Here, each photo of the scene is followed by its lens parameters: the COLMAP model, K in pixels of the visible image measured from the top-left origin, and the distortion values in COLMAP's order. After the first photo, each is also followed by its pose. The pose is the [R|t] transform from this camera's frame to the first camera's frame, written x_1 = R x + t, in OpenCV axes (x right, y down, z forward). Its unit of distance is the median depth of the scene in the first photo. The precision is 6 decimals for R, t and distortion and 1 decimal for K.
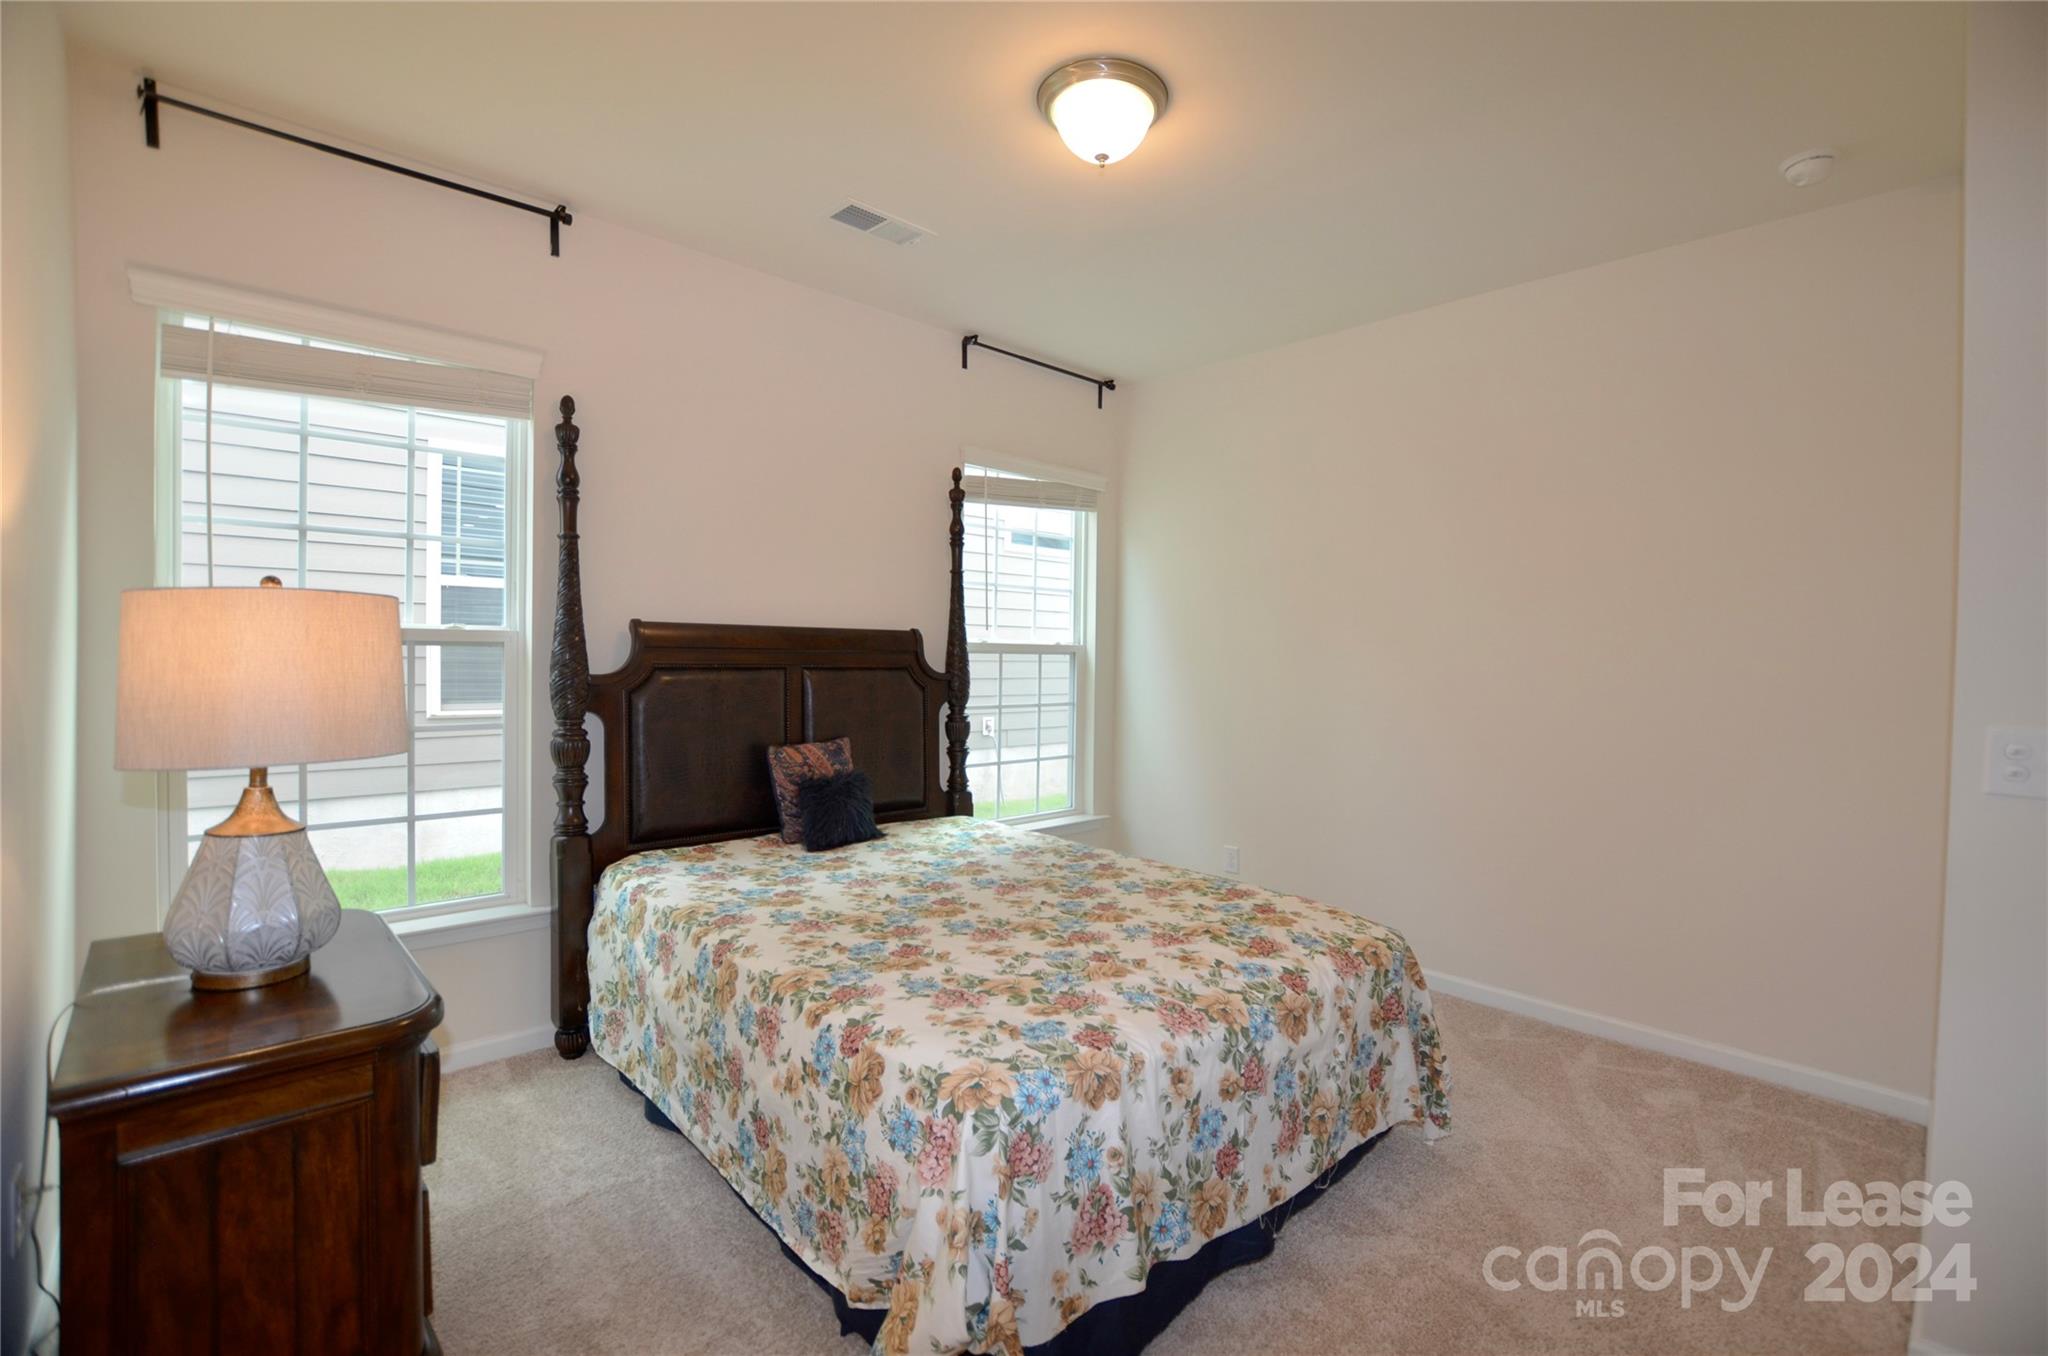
lens RADIAL K [[874.8, 0, 1096.7], [0, 874.8, 670.8], [0, 0, 1]] dist [-0.011857, 0.000266]
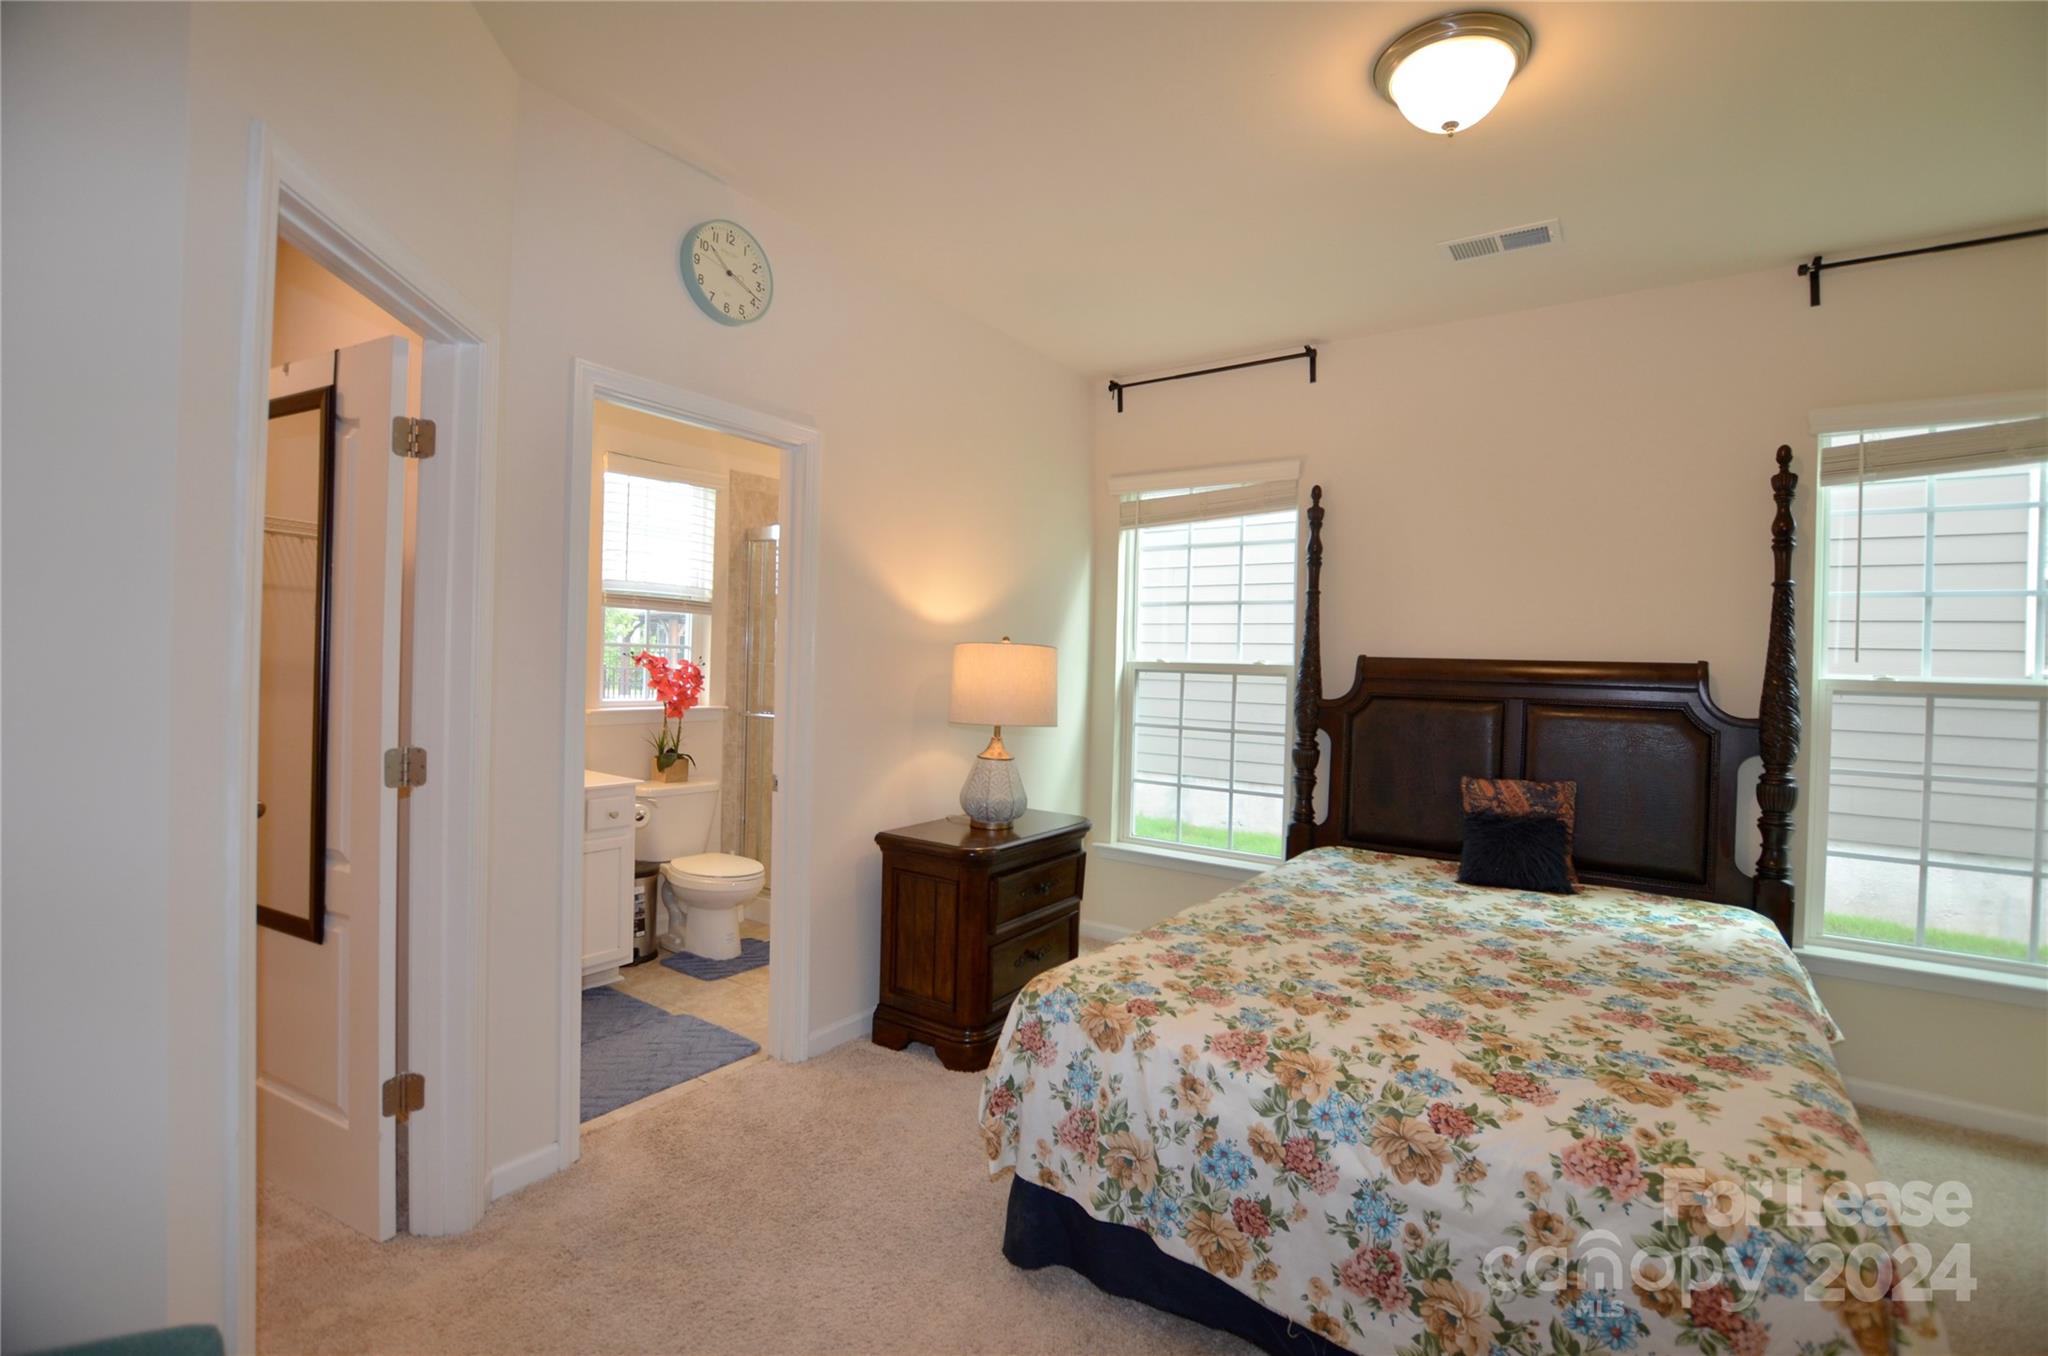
lens RADIAL K [[898.6, 0, 1052.5], [0, 898.6, 668.7], [0, 0, 1]] dist [-0.036152, 0.005024]
pose [[0.206950, -0.007199, -0.978325, 0.704689], [-0.047523, 0.998719, -0.017402, 0.002096], [0.977197, 0.050094, 0.206343, 0.388085]]
